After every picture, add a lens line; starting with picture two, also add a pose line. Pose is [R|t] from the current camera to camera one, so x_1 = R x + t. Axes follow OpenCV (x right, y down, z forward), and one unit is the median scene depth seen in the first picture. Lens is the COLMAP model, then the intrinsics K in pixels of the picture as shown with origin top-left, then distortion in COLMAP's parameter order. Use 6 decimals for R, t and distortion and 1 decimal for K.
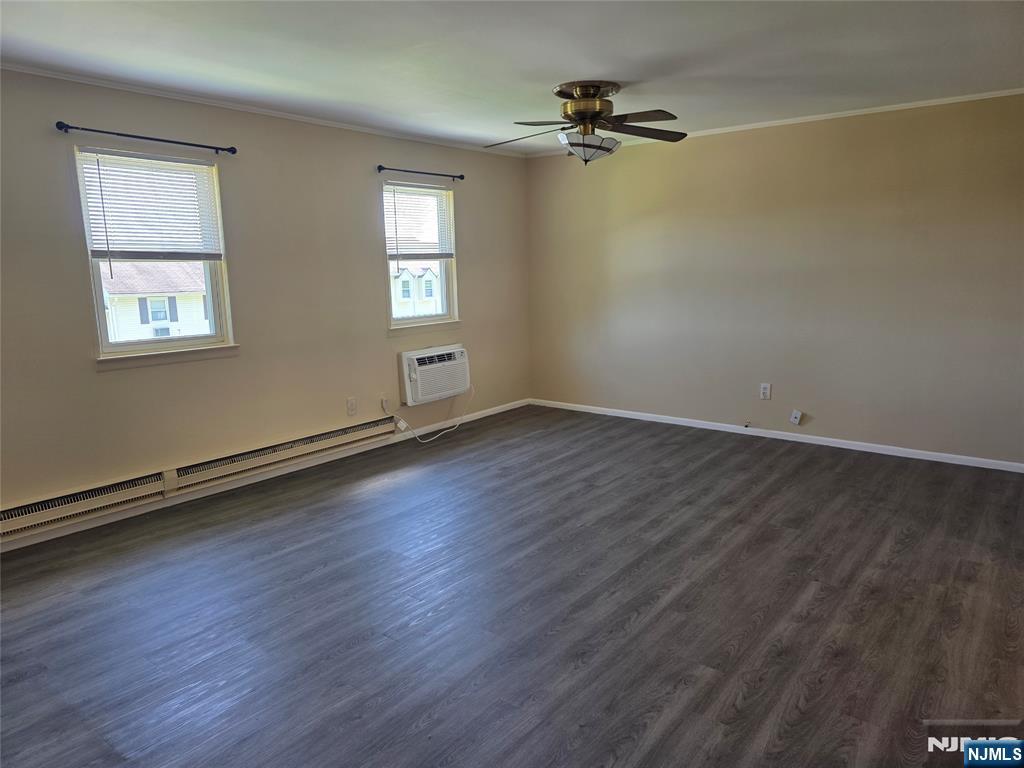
lens RADIAL K [[685.0, 0, 515.2], [0, 685.0, 414.4], [0, 0, 1]] dist [0.051583, -0.000683]
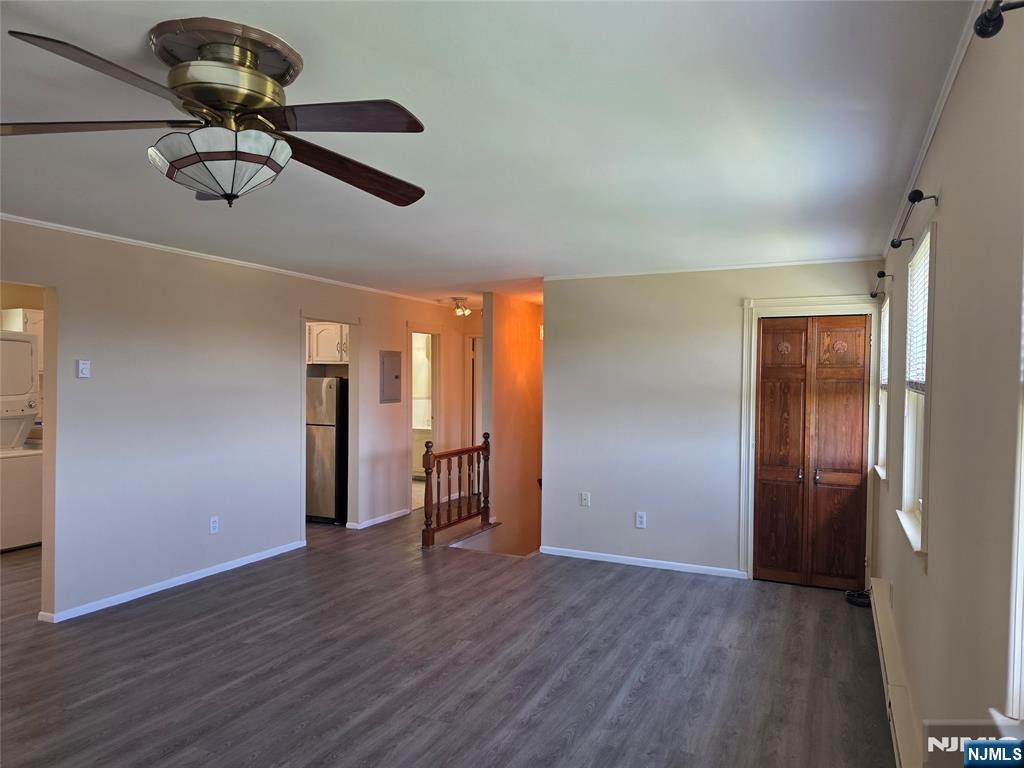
lens RADIAL K [[695.1, 0, 500.8], [0, 695.1, 385.4], [0, 0, 1]] dist [0.043459, -0.007154]
pose [[-0.978407, 0.011201, -0.206385, 0.023113], [-0.036443, 0.973538, 0.225602, -0.413601], [0.203451, 0.228252, -0.952108, 1.753044]]
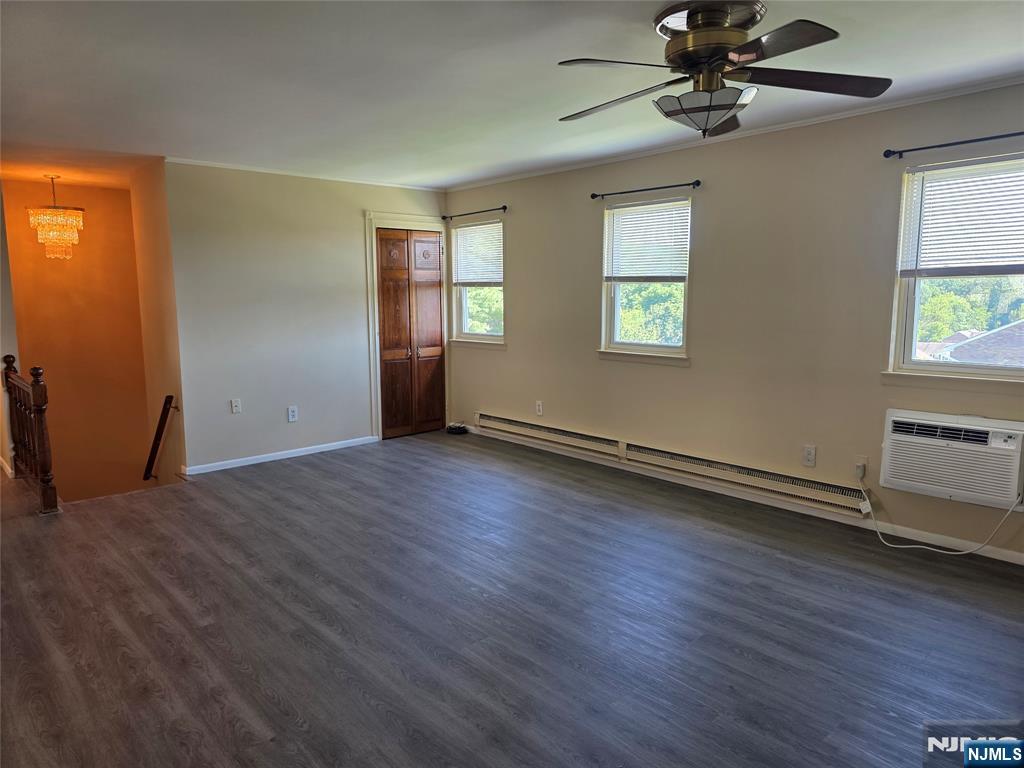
lens RADIAL K [[695.1, 0, 500.8], [0, 695.1, 385.4], [0, 0, 1]] dist [0.043459, -0.007154]
pose [[-0.190328, 0.154071, -0.969555, 0.909524], [-0.200651, 0.960655, 0.192045, -0.259343], [0.960997, 0.231094, -0.151925, 1.099274]]
